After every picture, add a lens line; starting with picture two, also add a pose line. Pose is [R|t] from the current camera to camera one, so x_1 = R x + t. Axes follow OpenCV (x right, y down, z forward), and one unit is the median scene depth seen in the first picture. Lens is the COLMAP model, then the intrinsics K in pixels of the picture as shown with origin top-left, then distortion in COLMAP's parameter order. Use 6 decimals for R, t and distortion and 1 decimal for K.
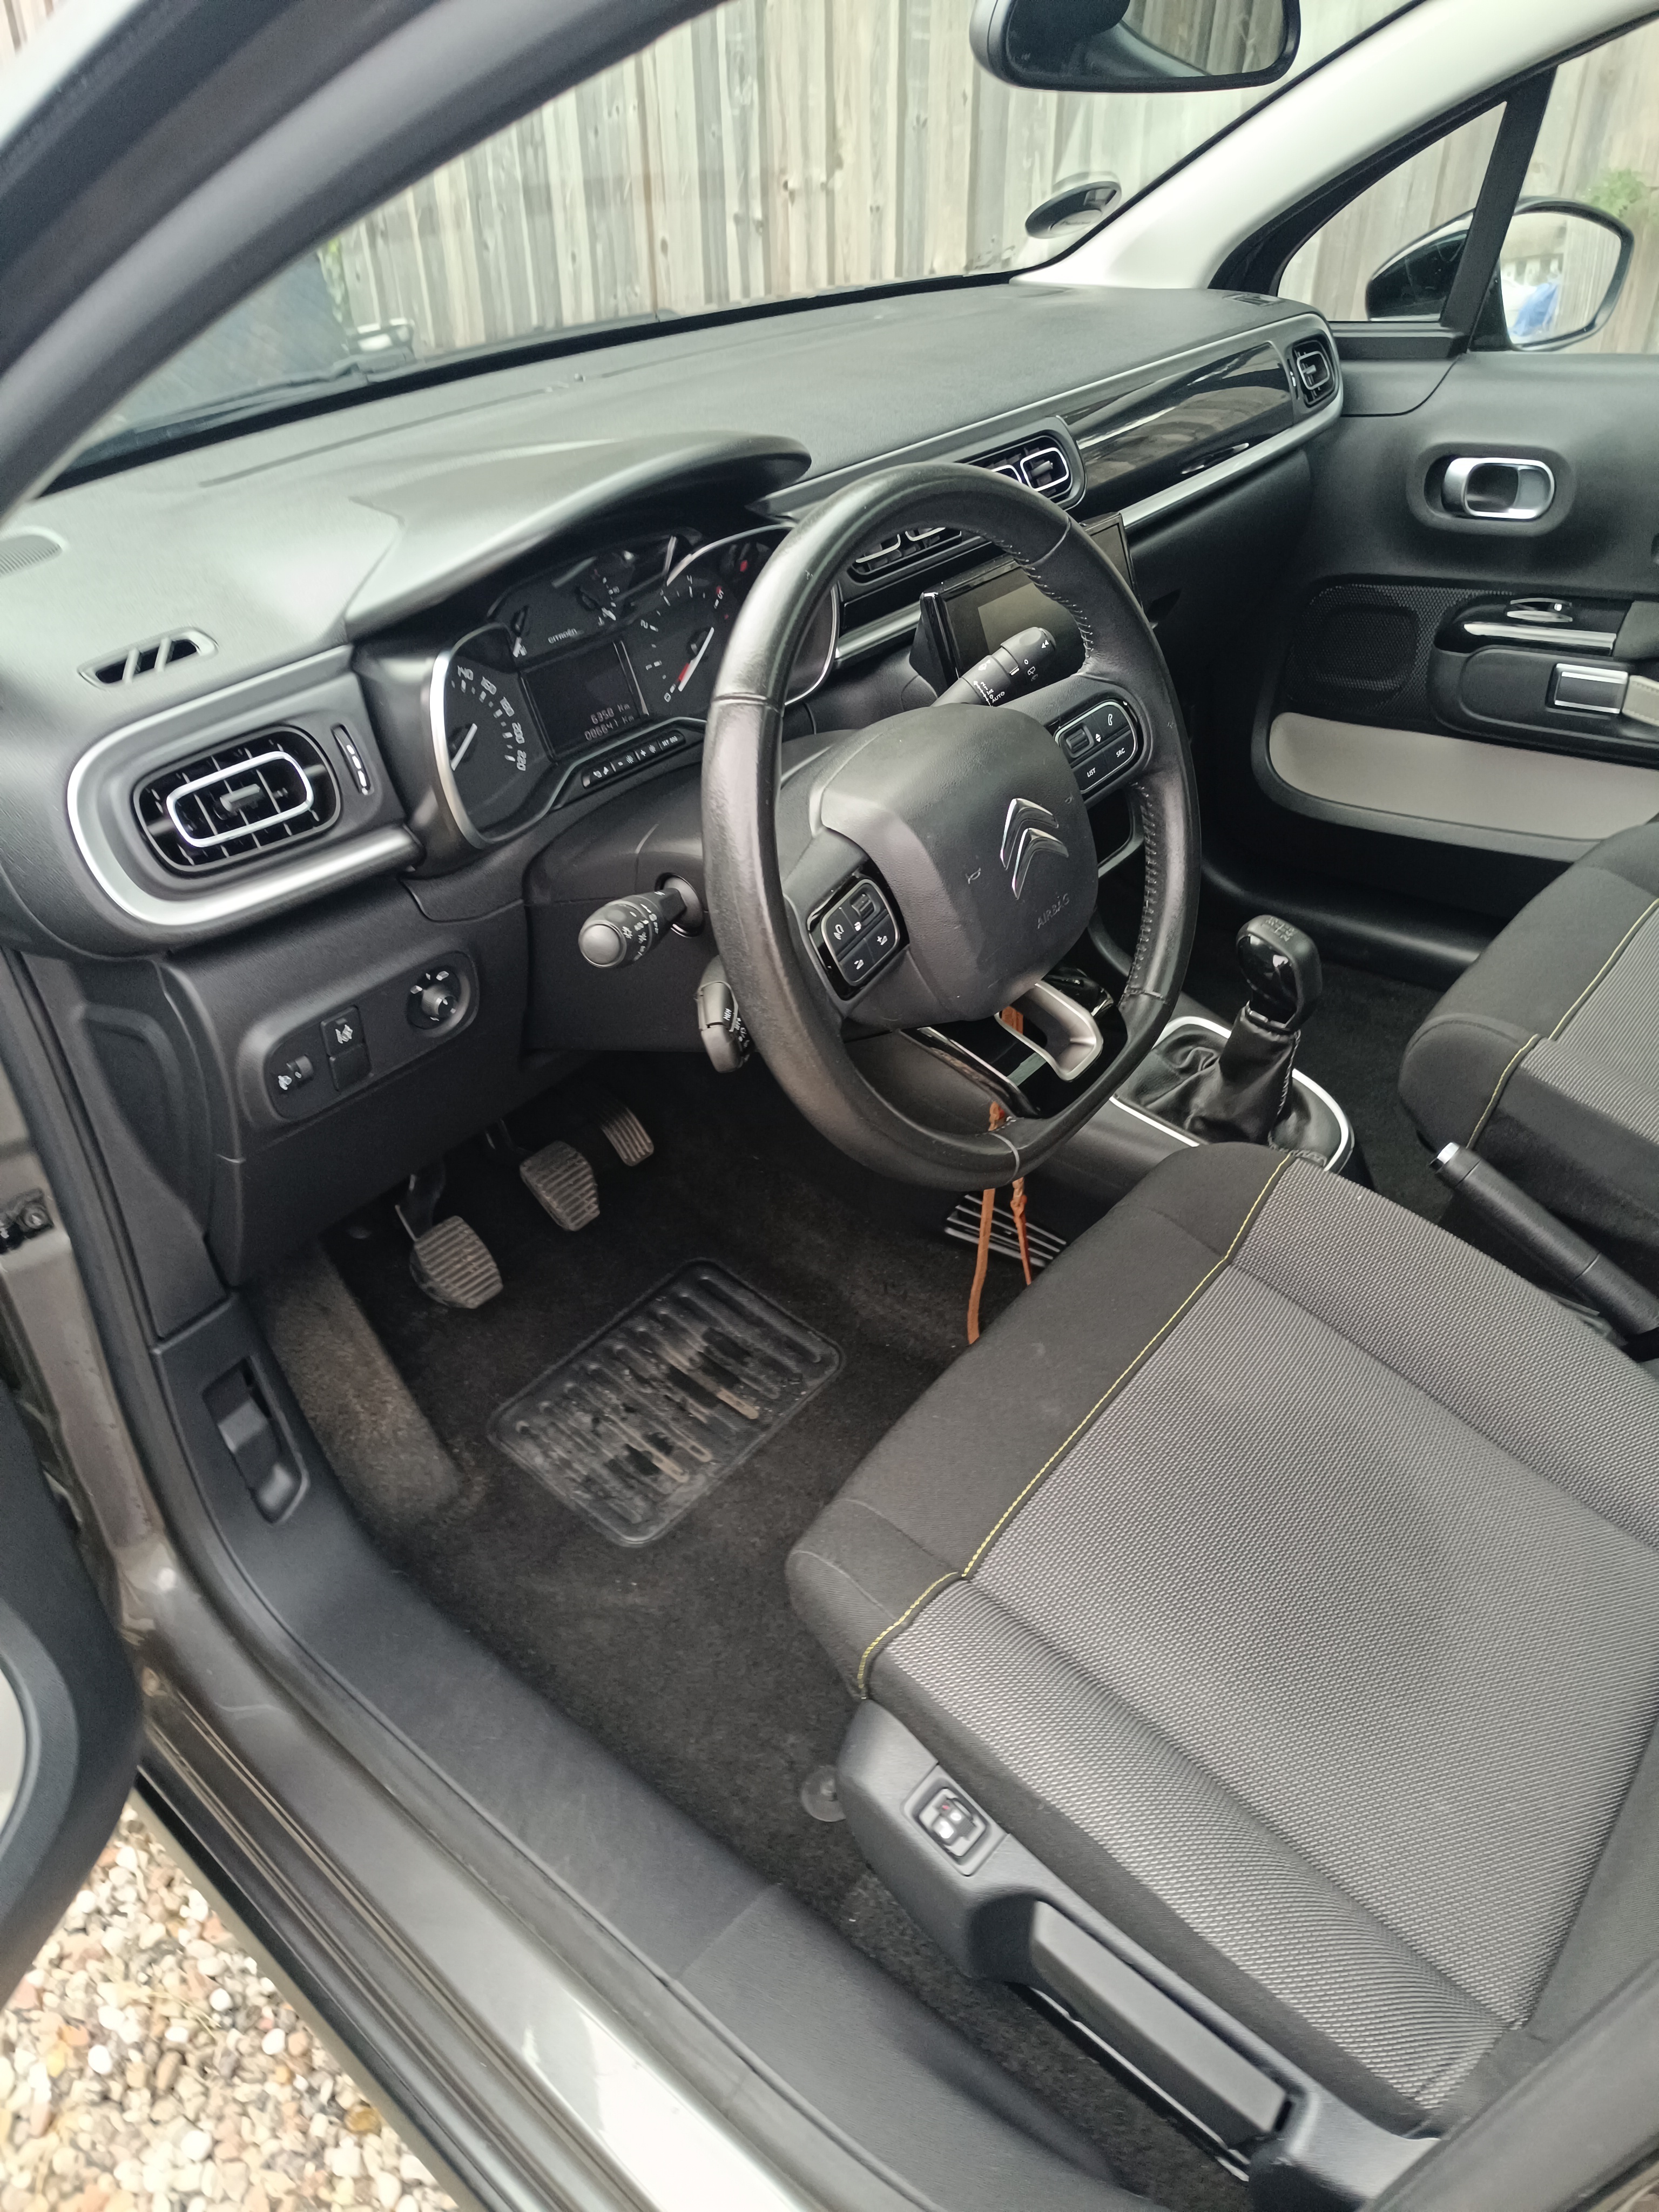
lens RADIAL K [[1559.0, 0, 829.5], [0, 1559.0, 1106.0], [0, 0, 1]] dist [0.047821, -0.101047]
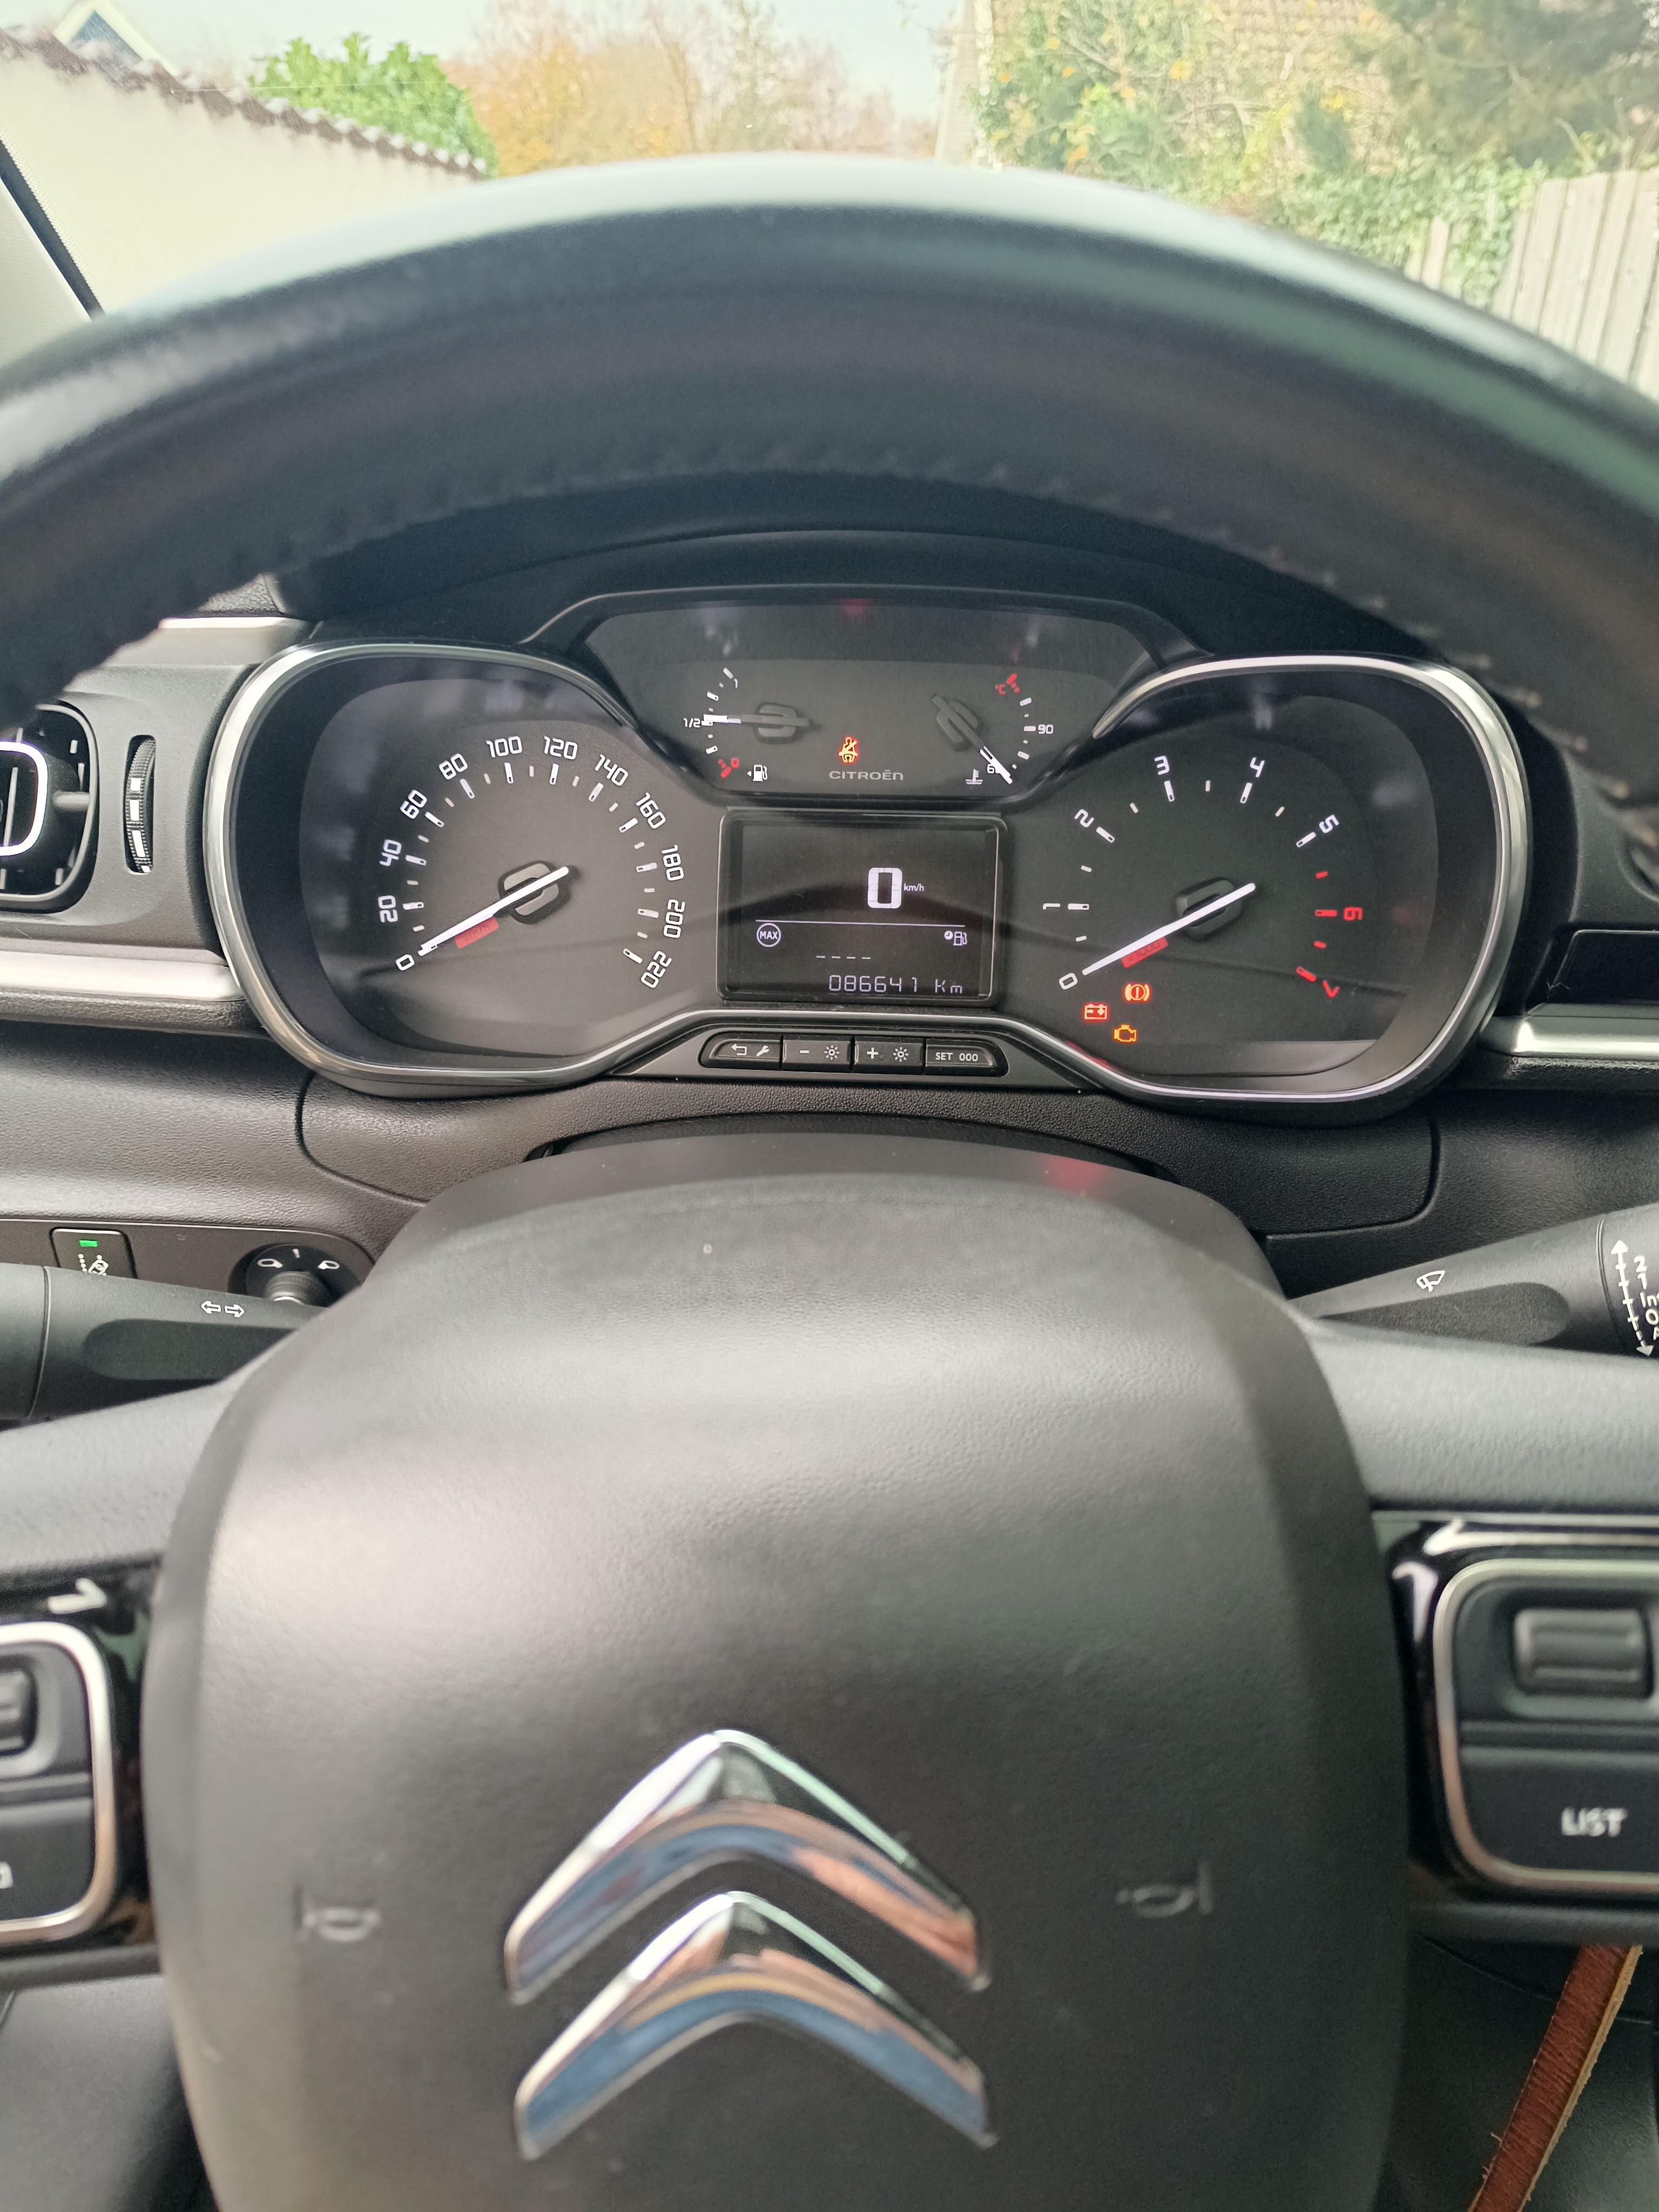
lens RADIAL K [[1559.0, 0, 829.5], [0, 1559.0, 1106.0], [0, 0, 1]] dist [0.047821, -0.101047]
pose [[0.584202, 0.388083, -0.712811, 0.208833], [-0.492441, 0.867624, 0.068776, -0.247417], [0.645143, 0.310838, 0.697976, 0.711432]]
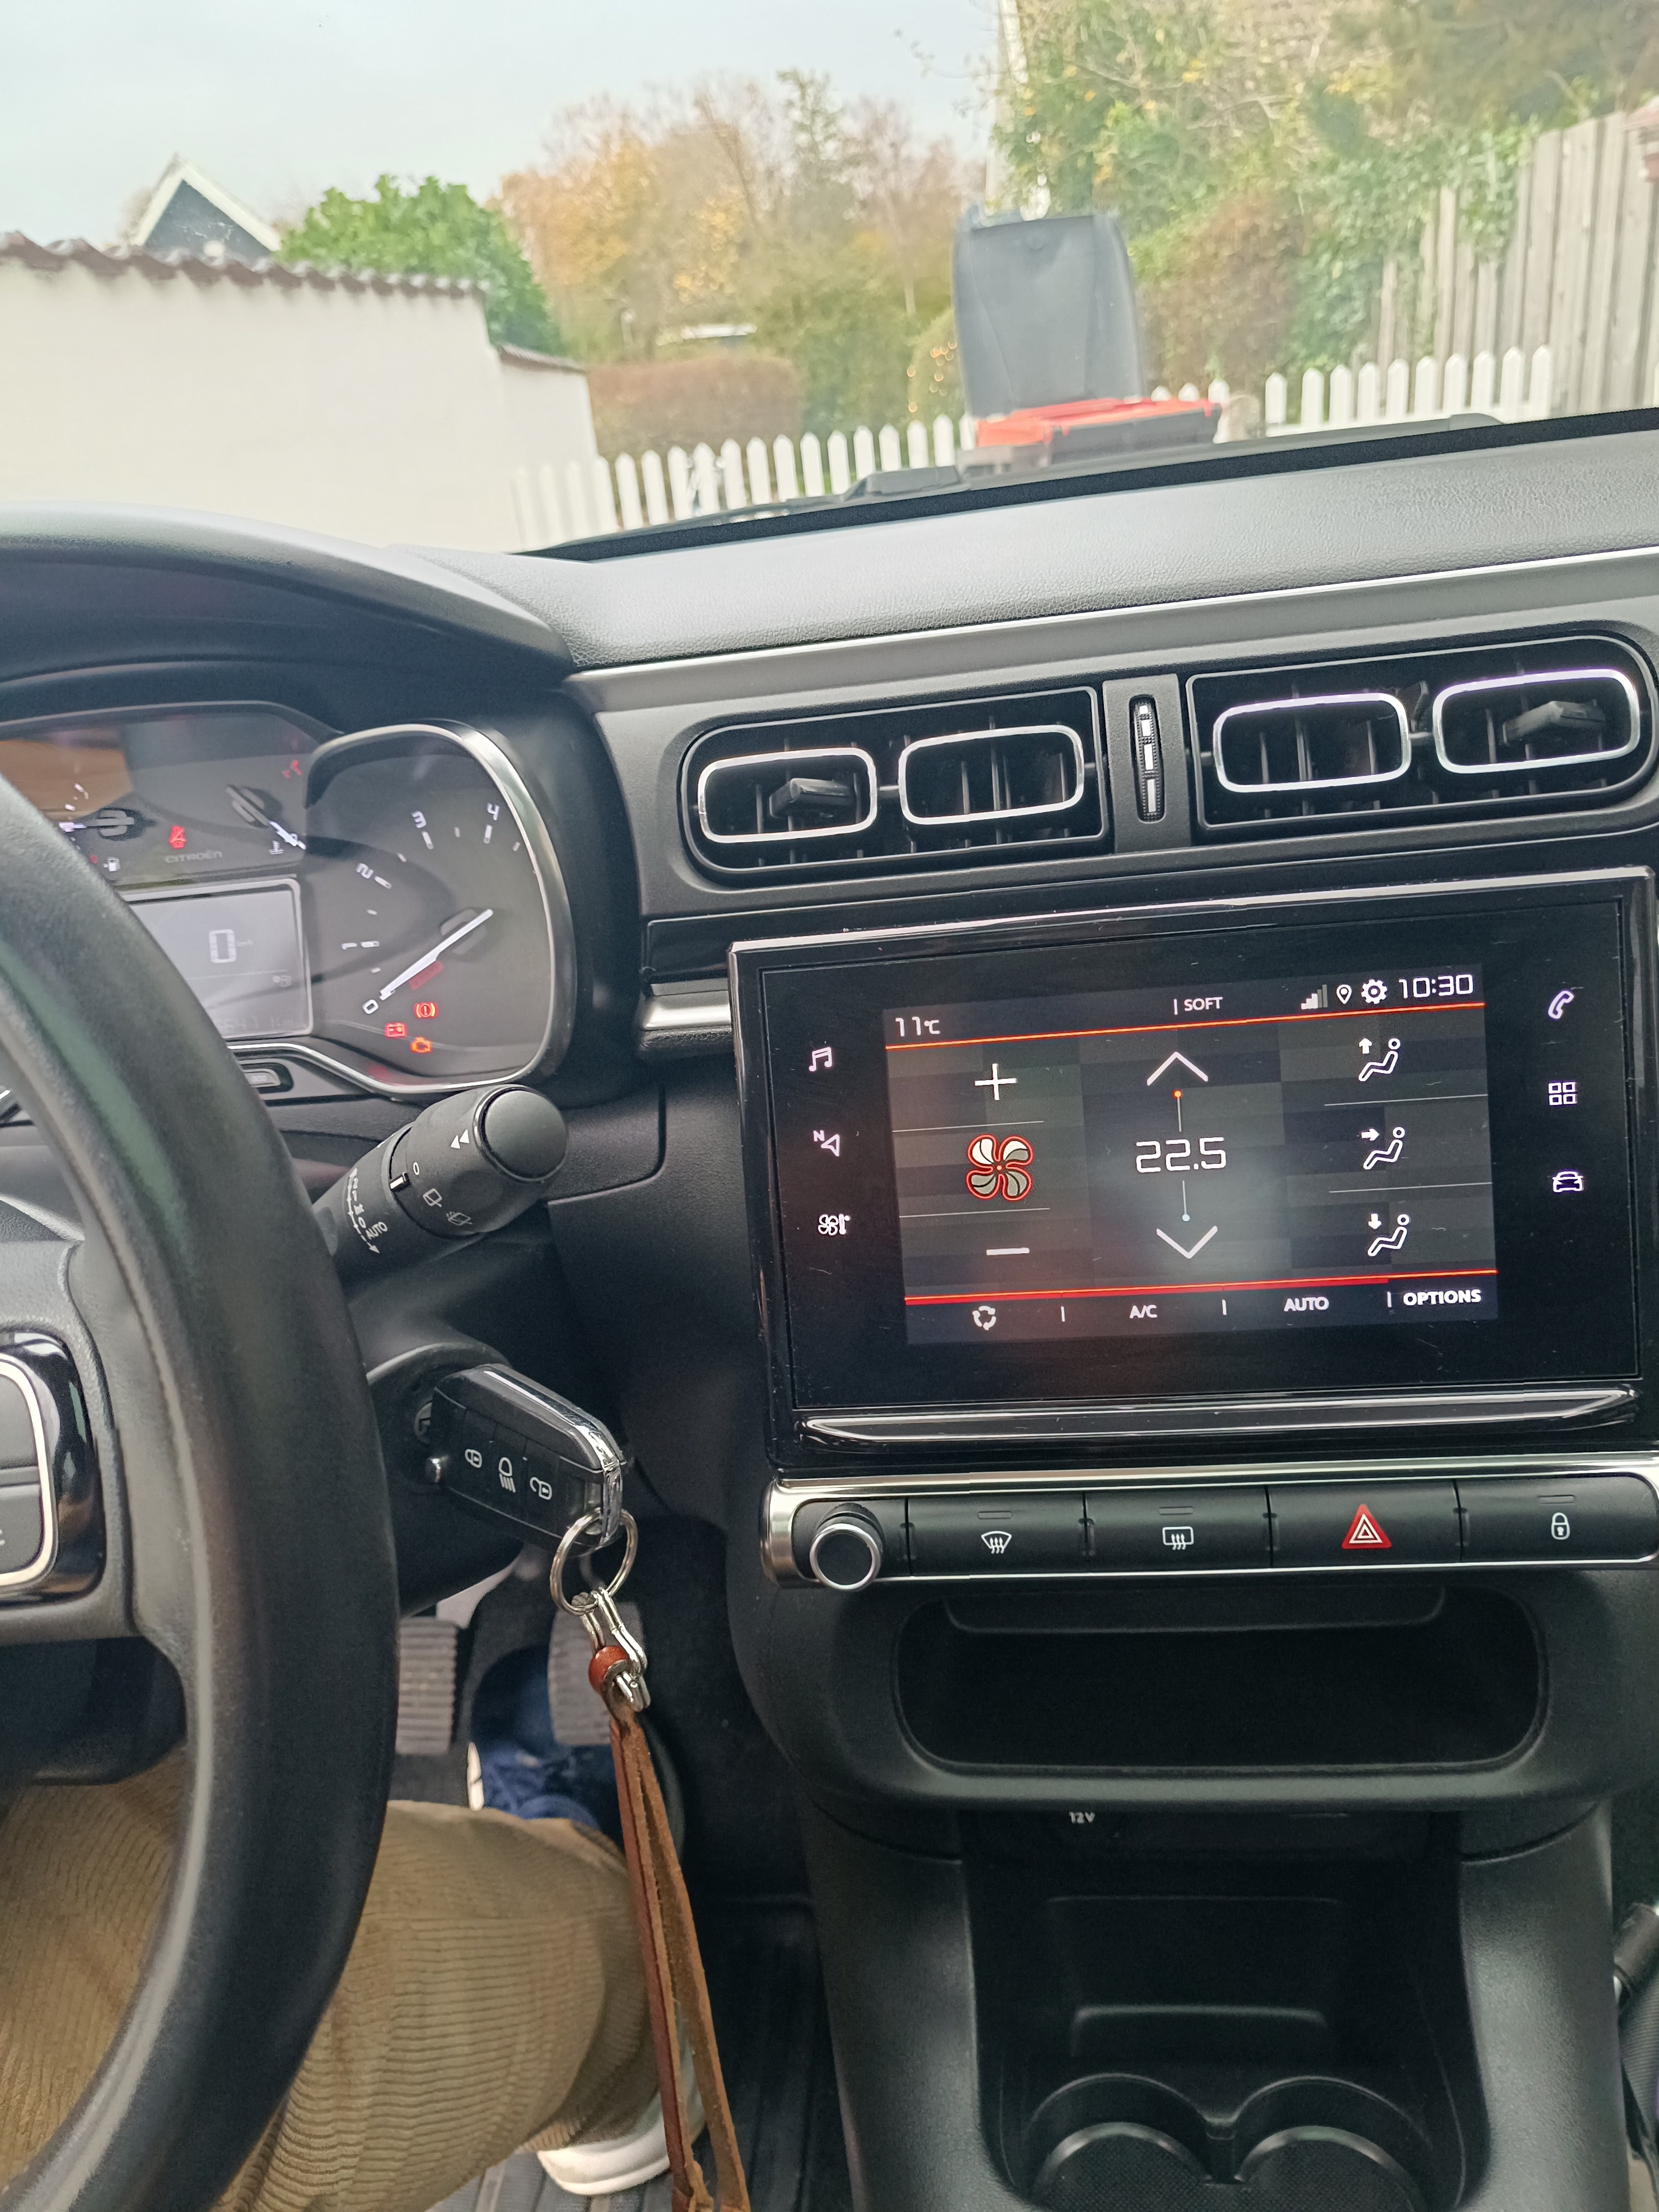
lens RADIAL K [[1577.2, 0, 829.5], [0, 1577.2, 1106.0], [0, 0, 1]] dist [0.032532, -0.097203]
pose [[0.534499, 0.309884, -0.786310, 0.455775], [-0.394398, 0.914300, 0.092230, -0.372334], [0.747503, 0.260822, 0.610910, 0.865433]]
